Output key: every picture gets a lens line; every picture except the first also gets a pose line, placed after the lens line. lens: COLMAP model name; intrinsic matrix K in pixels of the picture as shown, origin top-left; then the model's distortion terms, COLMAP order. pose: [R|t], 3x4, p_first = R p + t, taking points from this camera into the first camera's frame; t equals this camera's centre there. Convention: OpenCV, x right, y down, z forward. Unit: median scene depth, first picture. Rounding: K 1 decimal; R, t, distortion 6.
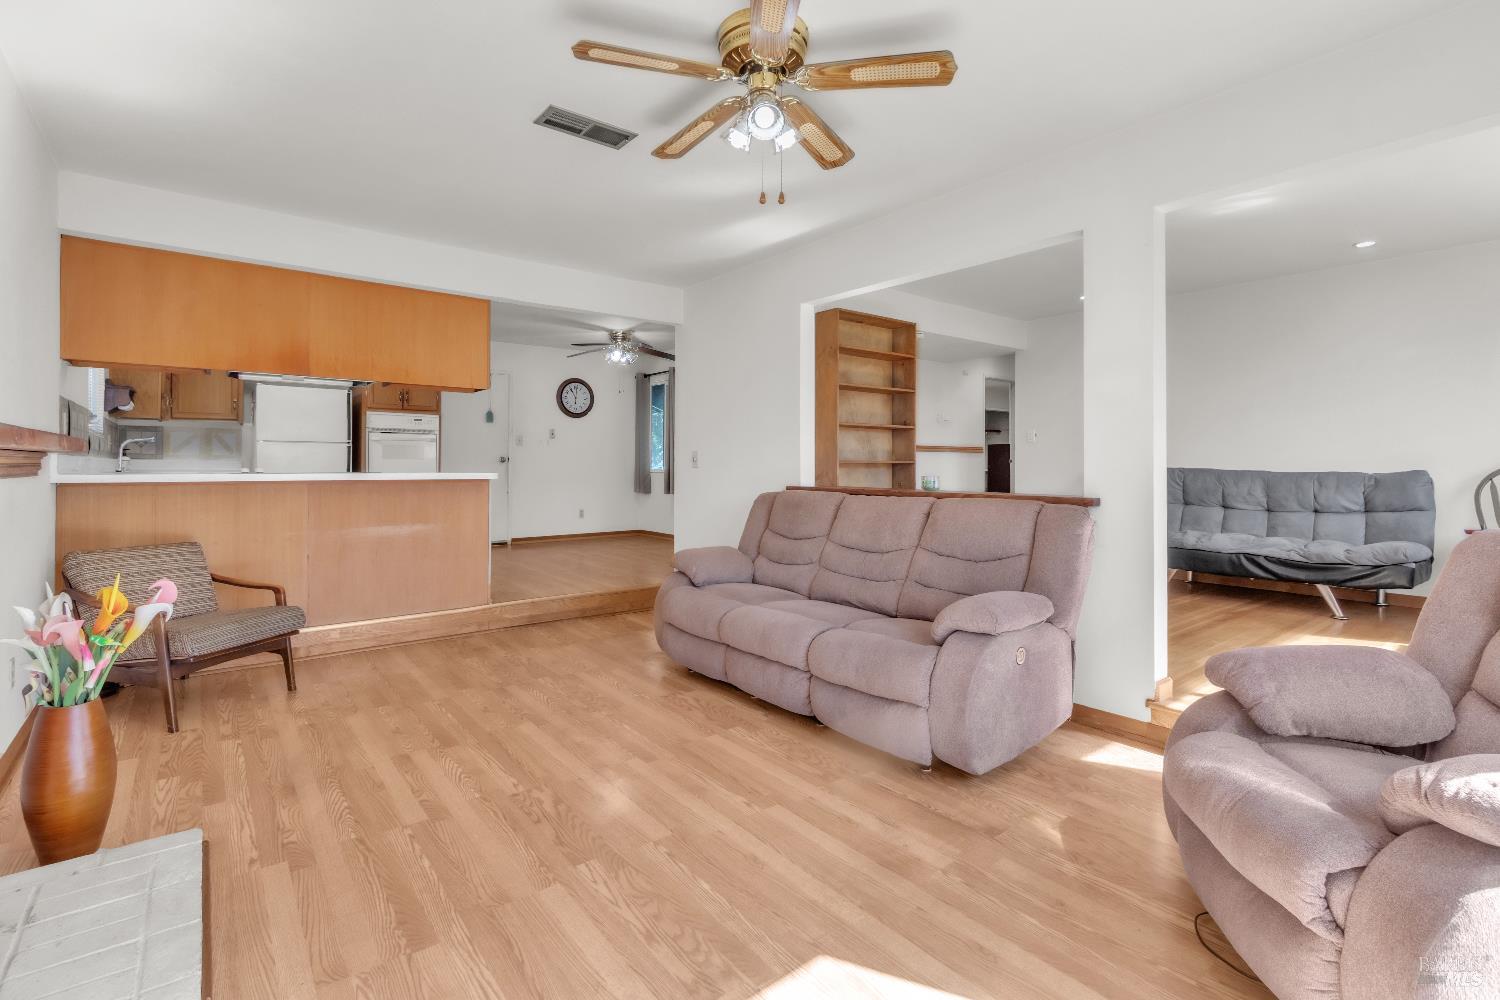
lens RADIAL K [[690.9, 0, 749.3], [0, 690.9, 481.6], [0, 0, 1]] dist [0.002275, 0.000115]
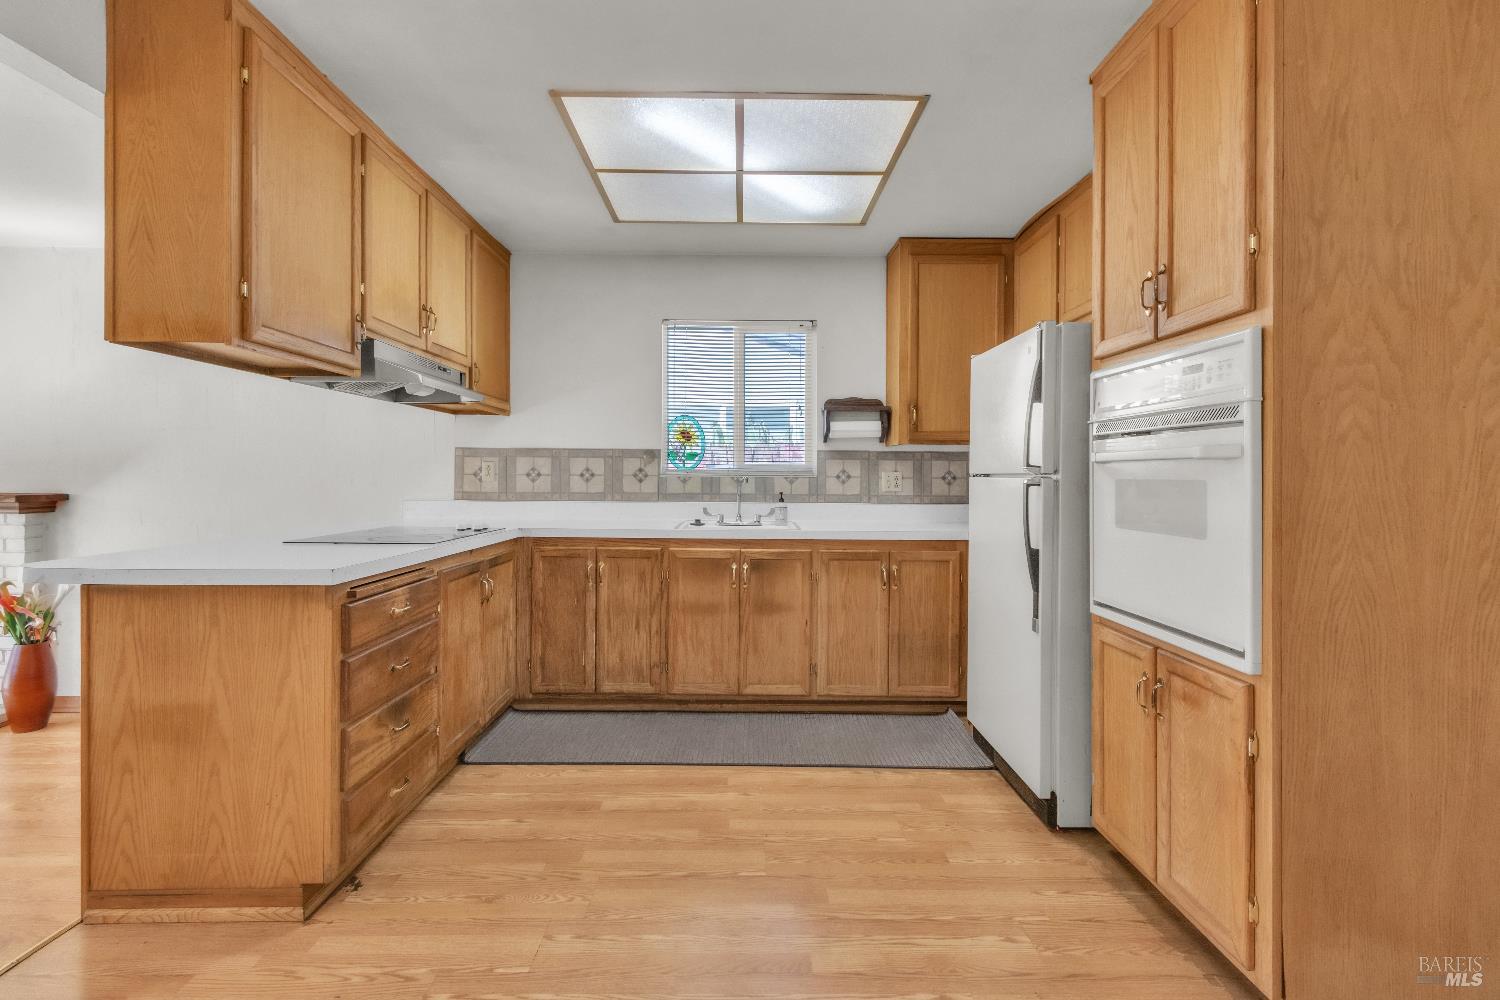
lens RADIAL K [[688.4, 0, 745.8], [0, 688.4, 479.2], [0, 0, 1]] dist [0.001874, 0.000183]
pose [[-0.611061, -0.003732, -0.791575, -0.326009], [-0.026515, 0.999524, 0.015756, -0.083363], [0.791140, 0.030617, -0.610869, 1.645242]]
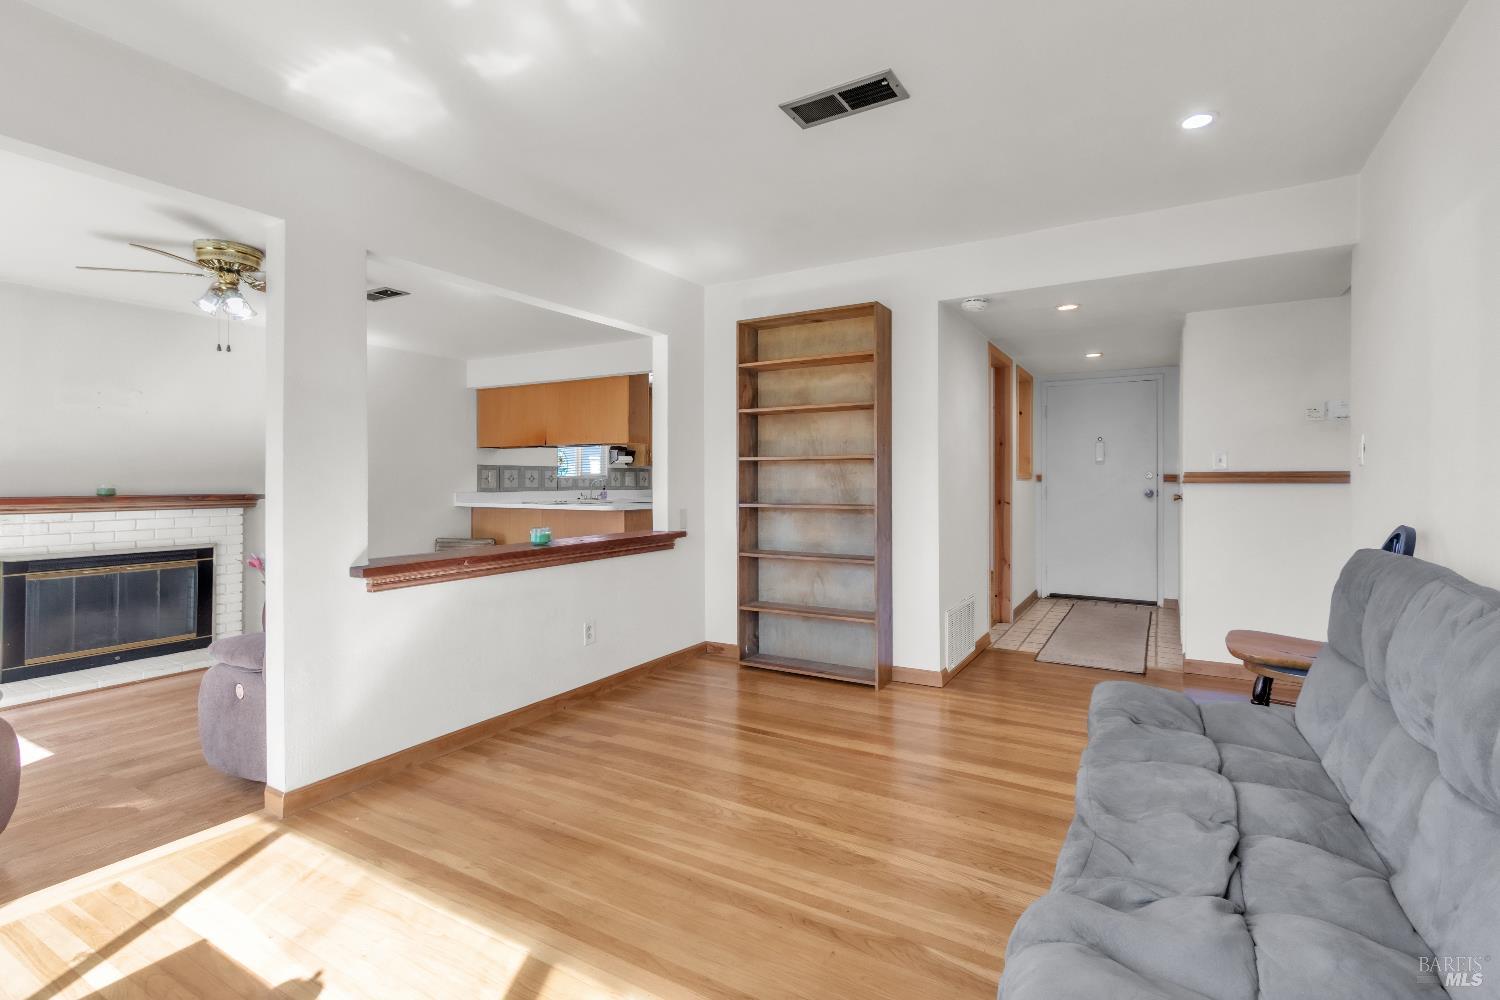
lens RADIAL K [[710.3, 0, 754.1], [0, 710.3, 480.5], [0, 0, 1]] dist [0.001137, -0.000200]
pose [[0.364075, -0.002869, -0.931365, 1.065736], [-0.019104, 0.999762, -0.010548, -0.056379], [0.931174, 0.021633, 0.363933, 0.807941]]
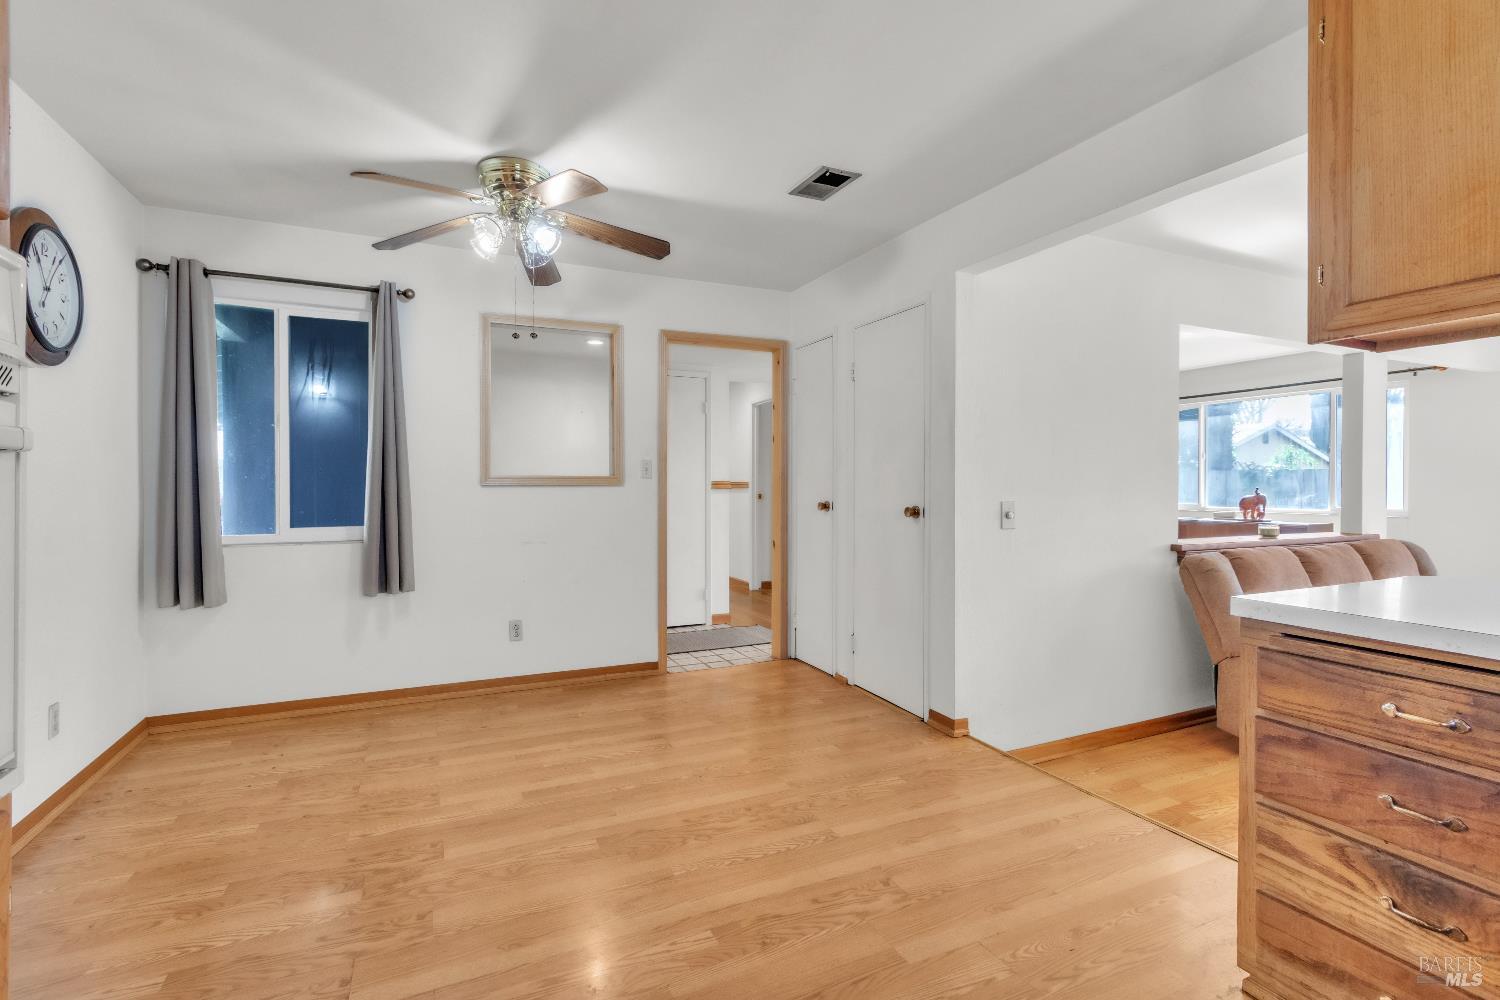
lens RADIAL K [[690.9, 0, 749.3], [0, 690.9, 481.6], [0, 0, 1]] dist [0.002275, 0.000115]
pose [[0.225998, -0.001535, 0.974127, -0.893869], [0.025633, 0.999662, -0.004372, -0.079619], [-0.973790, 0.025958, 0.225961, 1.362735]]
